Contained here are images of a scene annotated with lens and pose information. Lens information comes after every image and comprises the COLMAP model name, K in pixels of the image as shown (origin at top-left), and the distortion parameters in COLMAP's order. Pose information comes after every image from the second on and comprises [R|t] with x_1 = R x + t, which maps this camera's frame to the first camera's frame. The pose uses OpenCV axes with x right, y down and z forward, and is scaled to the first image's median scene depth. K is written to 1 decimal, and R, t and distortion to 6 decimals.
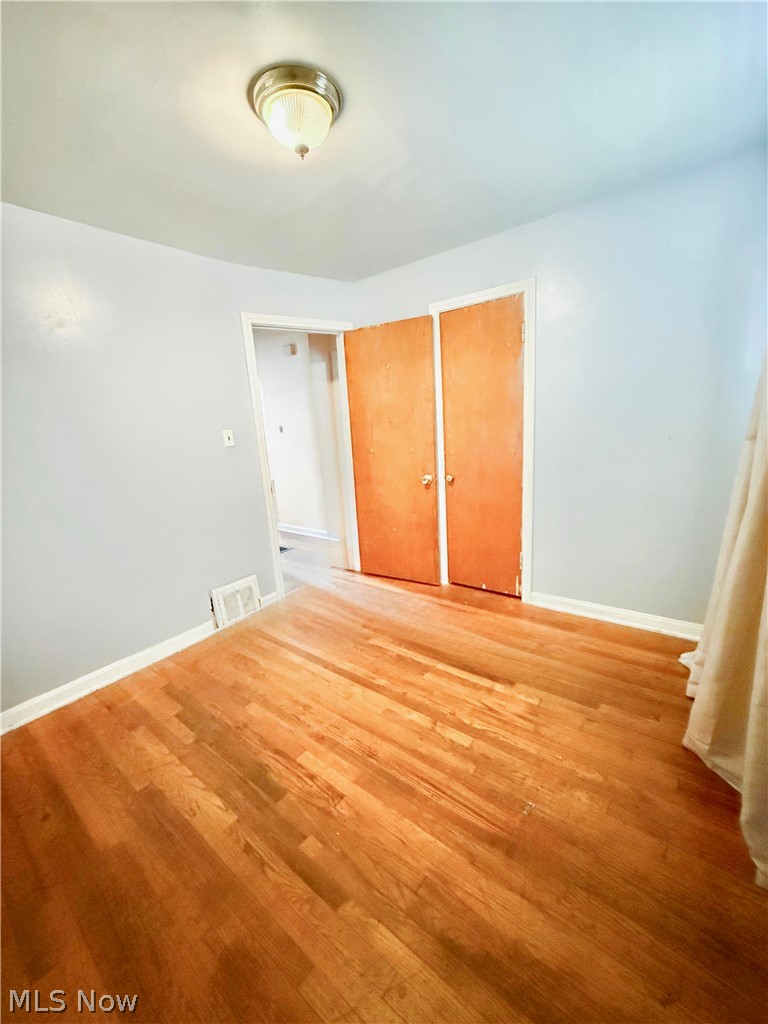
lens RADIAL K [[409.0, 0, 383.2], [0, 409.0, 514.7], [0, 0, 1]] dist [0.001312, 0.000006]
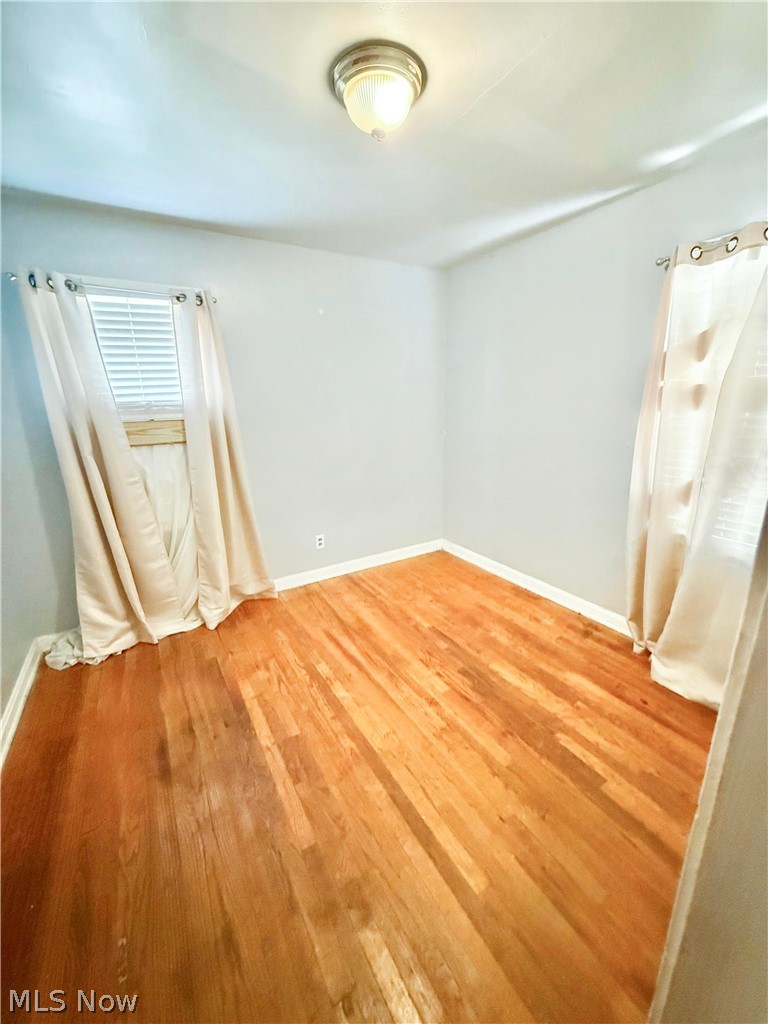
lens RADIAL K [[409.0, 0, 384.7], [0, 409.0, 511.7], [0, 0, 1]] dist [0.001312, 0.000006]
pose [[-0.931475, -0.009240, 0.363688, -0.414458], [0.164705, 0.880650, 0.444216, -0.390380], [-0.324386, 0.473677, -0.818782, 1.601738]]
